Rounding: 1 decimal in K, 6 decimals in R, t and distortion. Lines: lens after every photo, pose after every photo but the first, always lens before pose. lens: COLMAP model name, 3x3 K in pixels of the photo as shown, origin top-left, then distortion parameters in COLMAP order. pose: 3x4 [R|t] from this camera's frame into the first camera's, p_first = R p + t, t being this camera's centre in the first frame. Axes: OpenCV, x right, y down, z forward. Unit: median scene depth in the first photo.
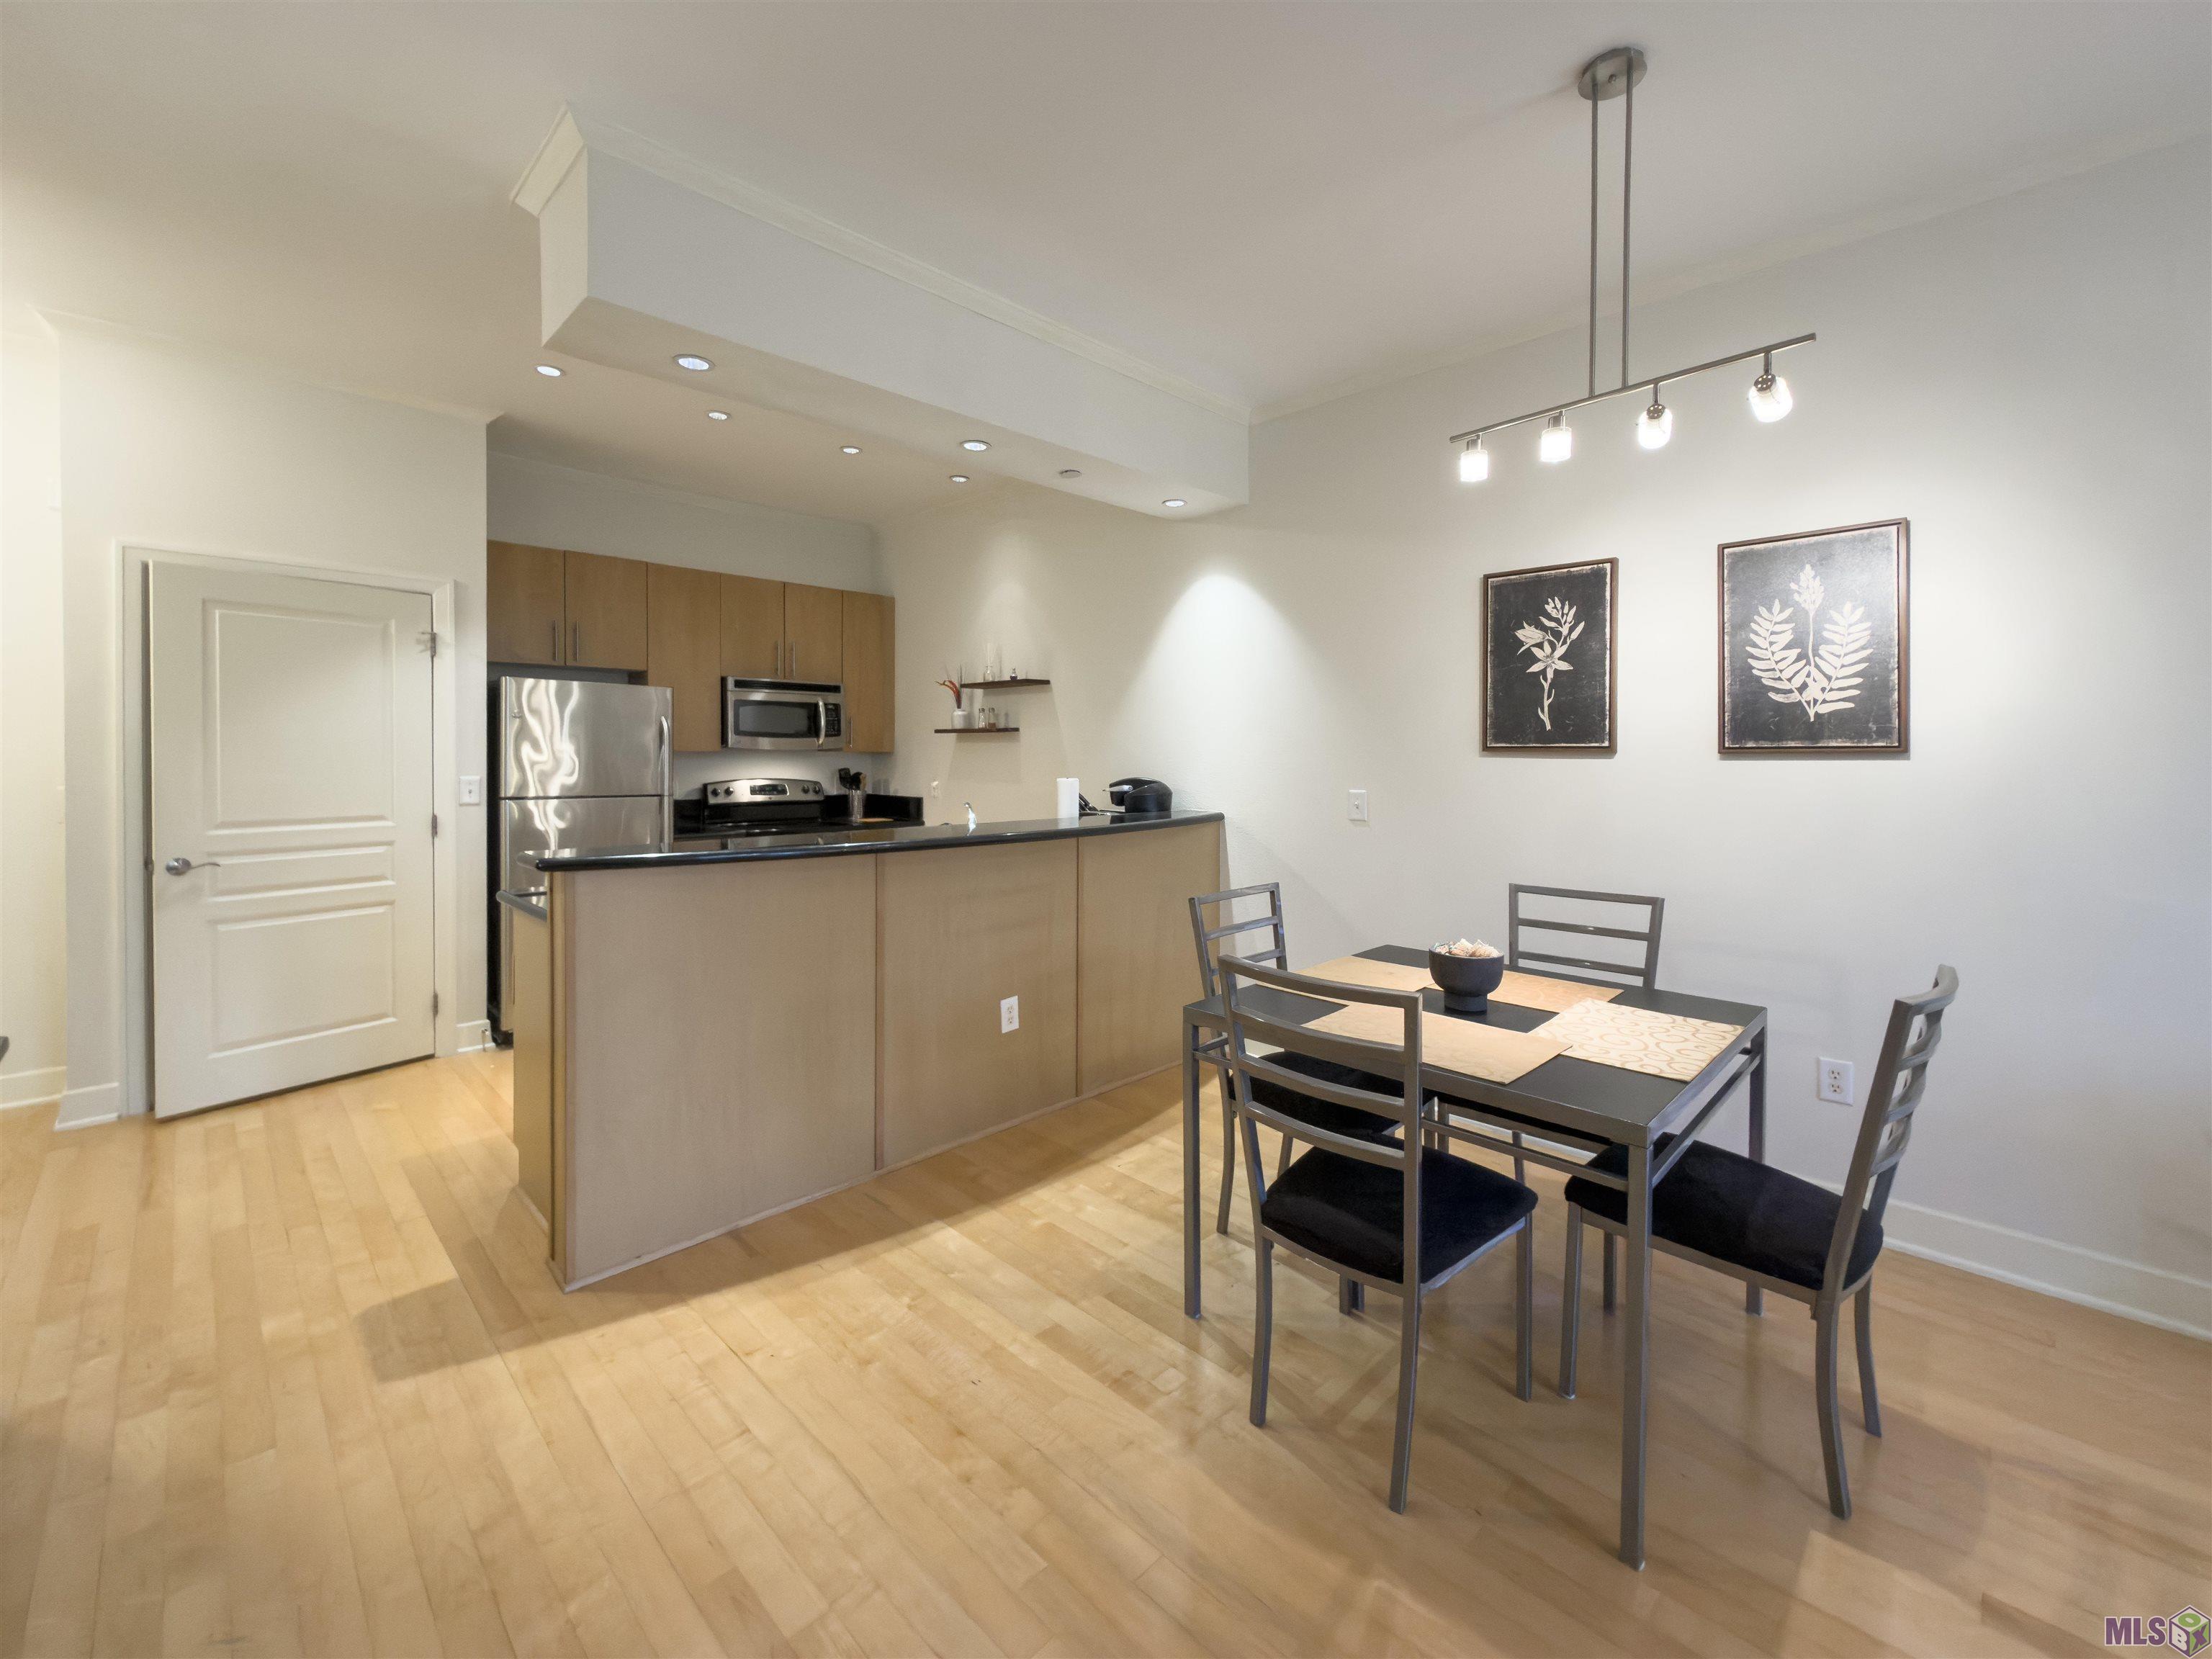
lens RADIAL K [[894.6, 0, 1101.0], [0, 894.6, 791.0], [0, 0, 1]] dist [-0.002350, -0.000426]
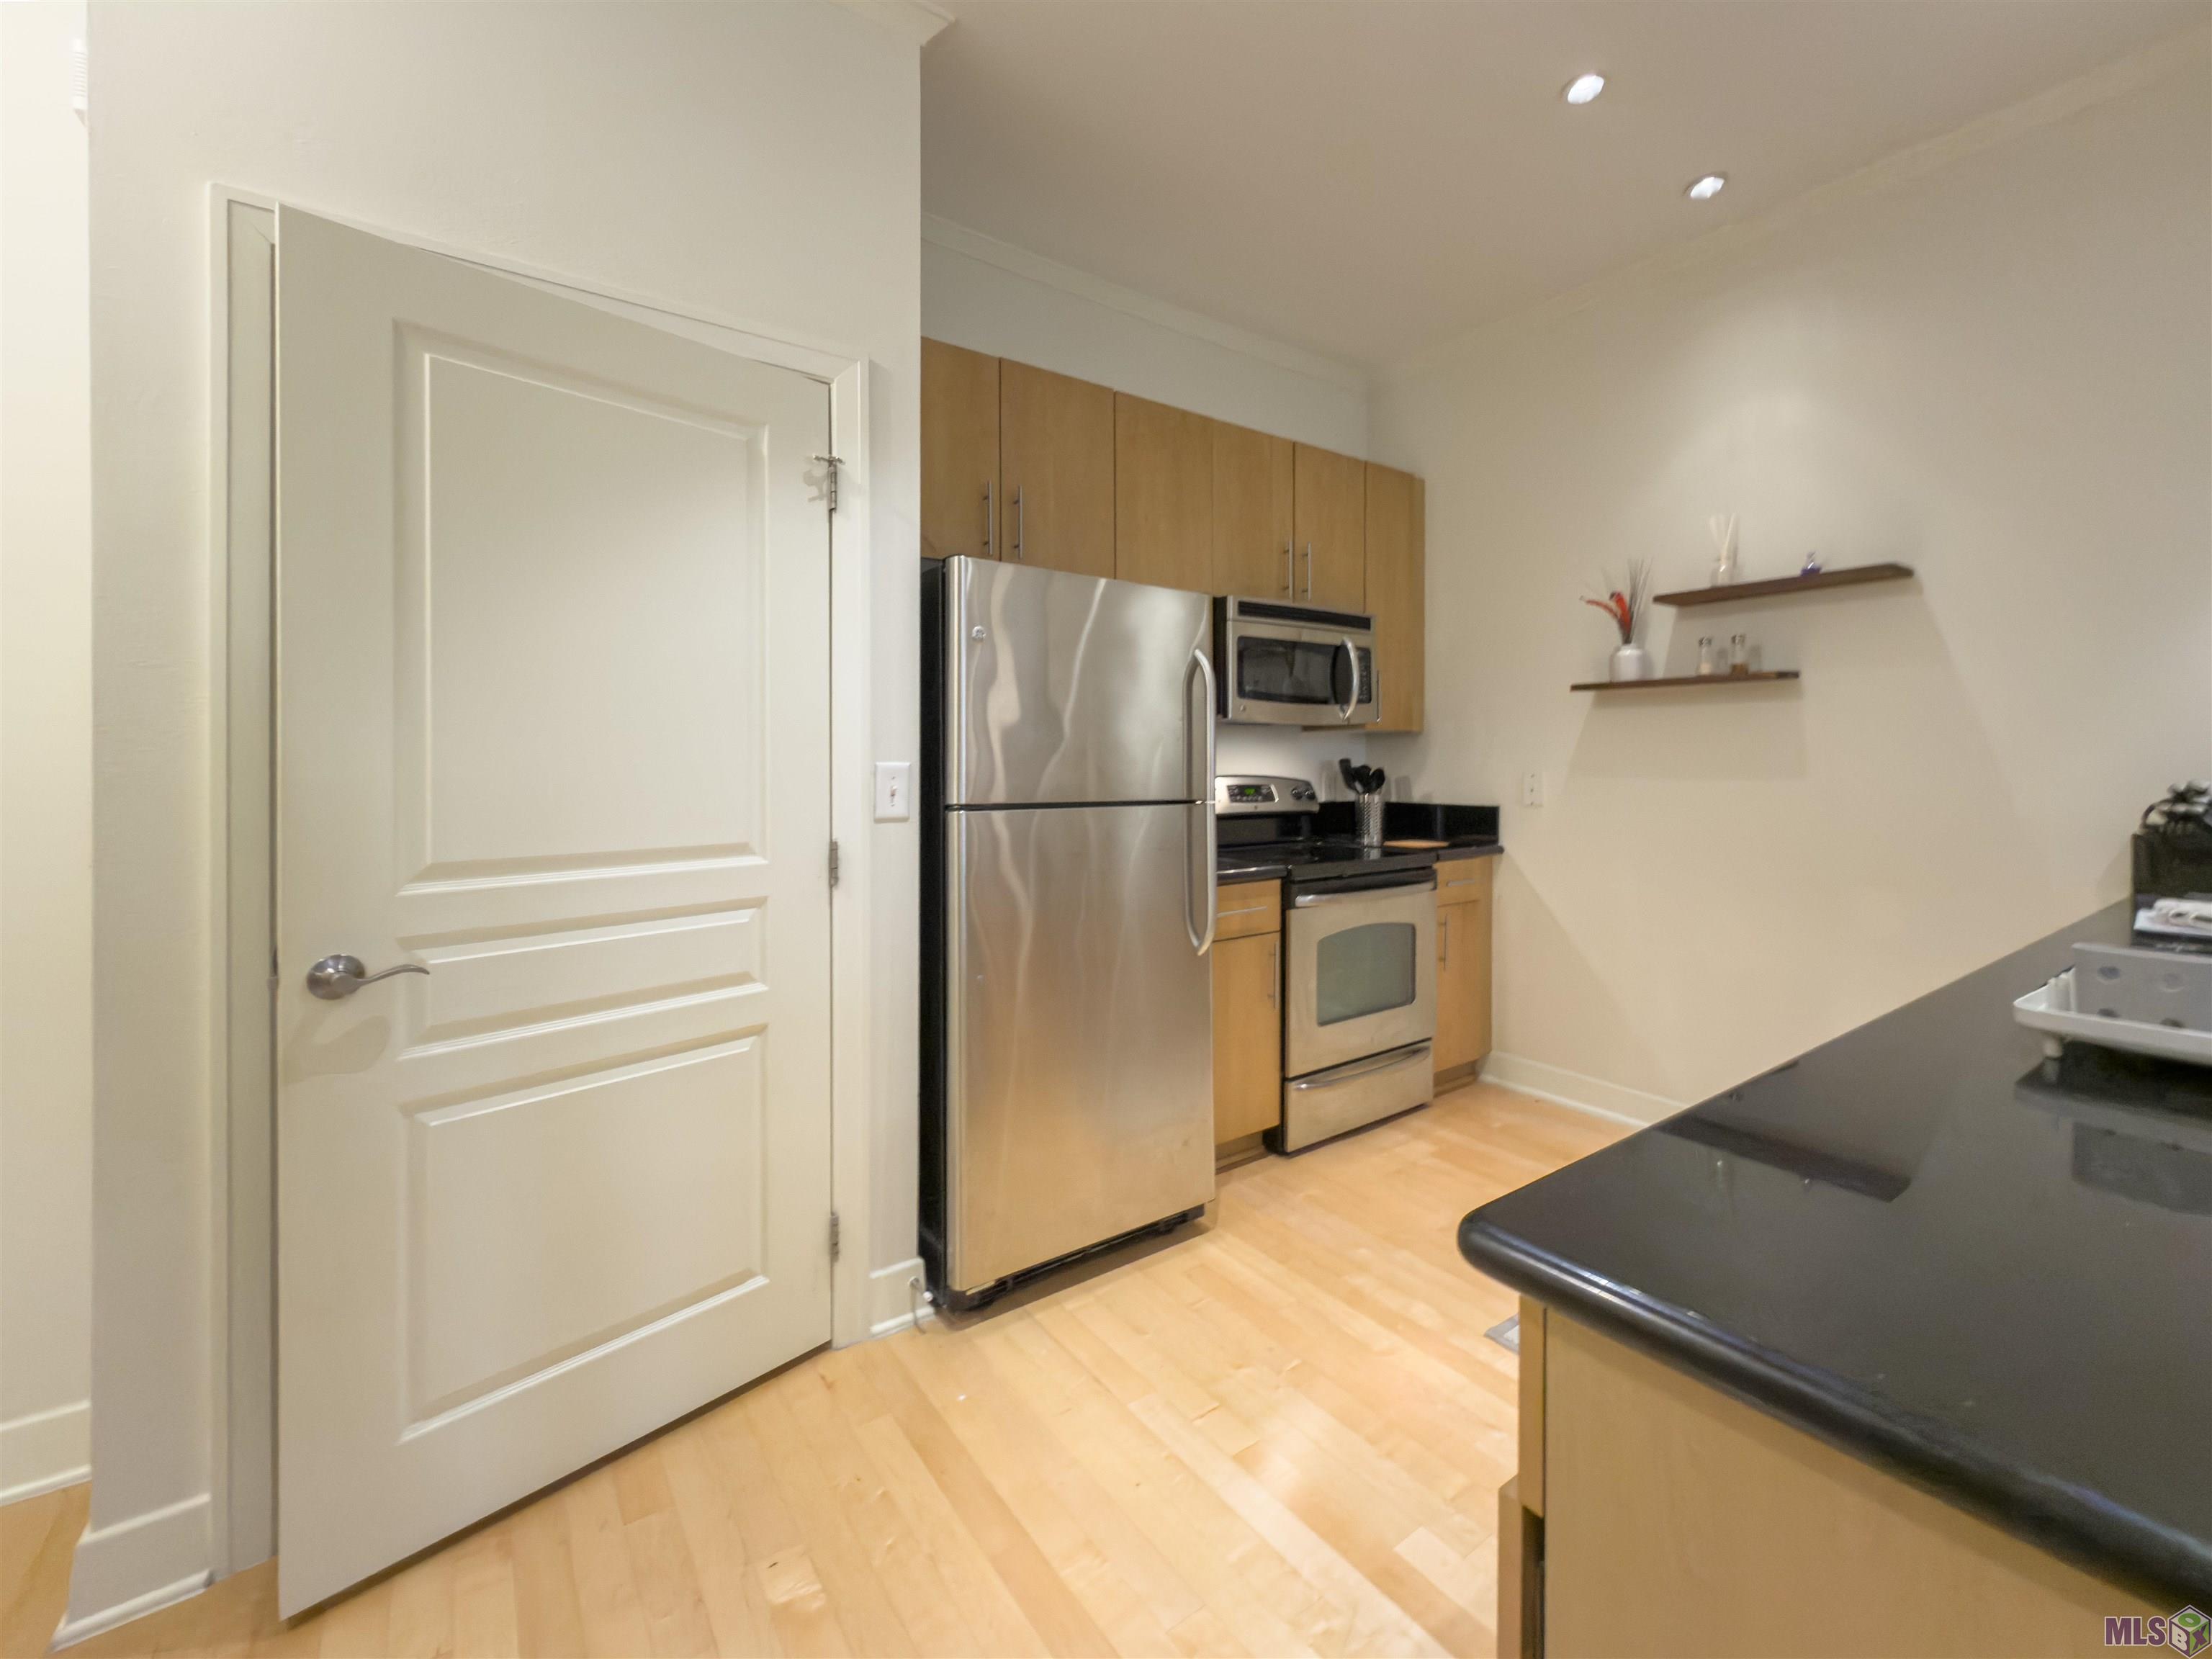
lens RADIAL K [[897.5, 0, 1108.6], [0, 897.5, 793.0], [0, 0, 1]] dist [0.000531, 0.000047]
pose [[0.986644, -0.004006, -0.162843, -0.443551], [0.002253, 0.999938, -0.010950, 0.005381], [0.162877, 0.010437, 0.986591, 0.466049]]
